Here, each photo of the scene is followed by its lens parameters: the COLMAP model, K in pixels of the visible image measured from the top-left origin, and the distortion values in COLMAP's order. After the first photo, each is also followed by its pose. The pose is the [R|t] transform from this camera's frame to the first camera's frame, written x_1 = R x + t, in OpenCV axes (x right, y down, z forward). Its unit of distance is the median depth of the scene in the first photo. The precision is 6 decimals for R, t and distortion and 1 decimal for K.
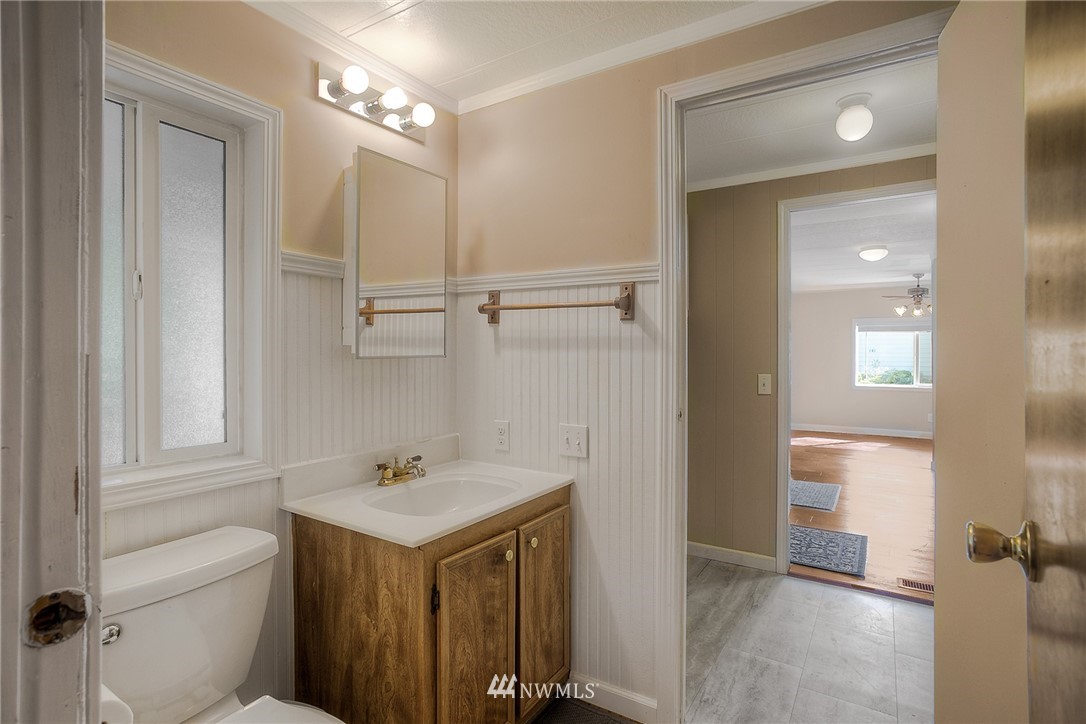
lens RADIAL K [[533.7, 0, 541.5], [0, 533.7, 351.2], [0, 0, 1]] dist [-0.014714, 0.009868]
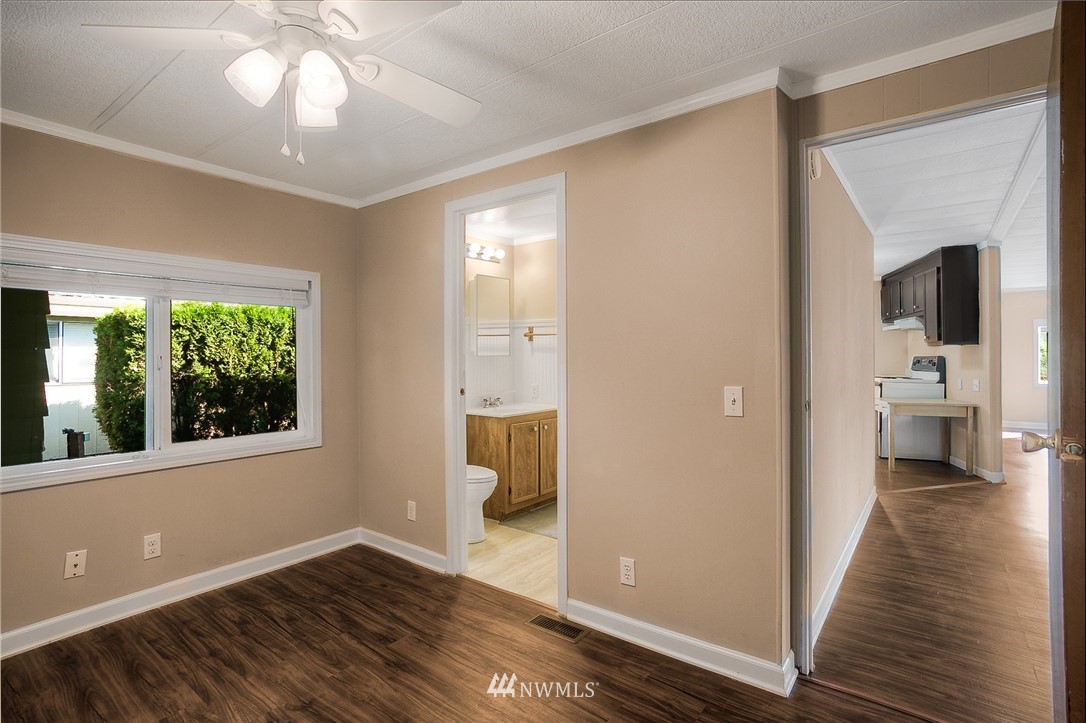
lens RADIAL K [[533.7, 0, 542.2], [0, 533.7, 353.0], [0, 0, 1]] dist [-0.014714, 0.009868]
pose [[0.996074, -0.006423, -0.088288, 0.171863], [0.006476, 0.999979, 0.000311, 0.000148], [0.088284, -0.000882, 0.996095, -1.360256]]
